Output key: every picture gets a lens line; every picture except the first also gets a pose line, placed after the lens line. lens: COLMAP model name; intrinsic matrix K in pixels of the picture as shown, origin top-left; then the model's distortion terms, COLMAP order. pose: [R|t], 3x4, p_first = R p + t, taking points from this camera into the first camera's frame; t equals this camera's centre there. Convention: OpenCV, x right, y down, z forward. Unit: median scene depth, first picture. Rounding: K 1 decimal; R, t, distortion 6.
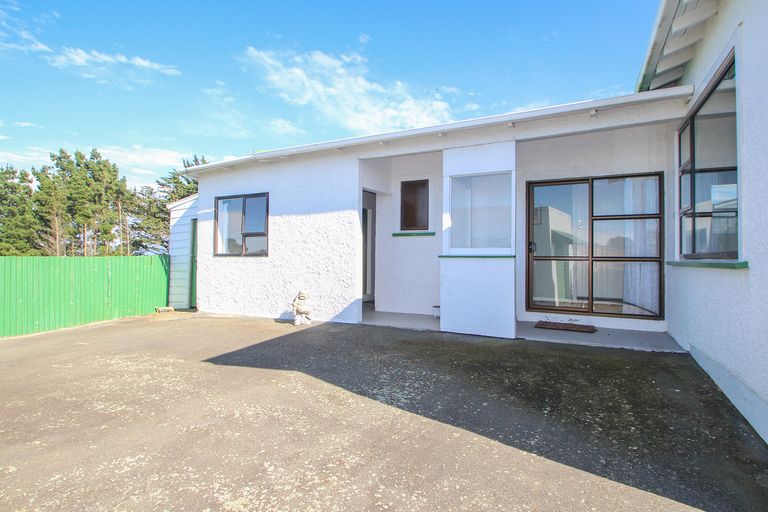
lens RADIAL K [[386.3, 0, 384.0], [0, 386.3, 256.0], [0, 0, 1]] dist [-0.002552, -0.000572]
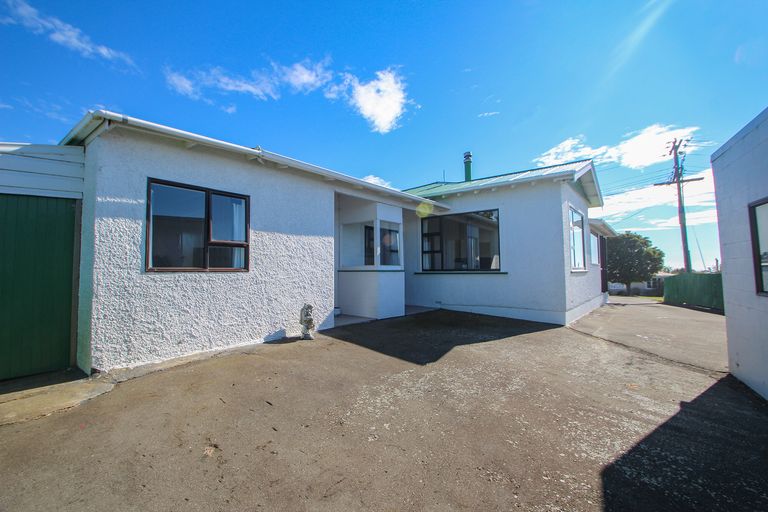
lens RADIAL K [[373.0, 0, 384.0], [0, 373.0, 256.0], [0, 0, 1]] dist [0.001329, 0.000358]
pose [[0.185802, 0.034655, 0.981976, -1.103738], [-0.000859, 0.999383, -0.035107, -0.005161], [-0.982587, 0.005679, 0.185717, 0.590888]]
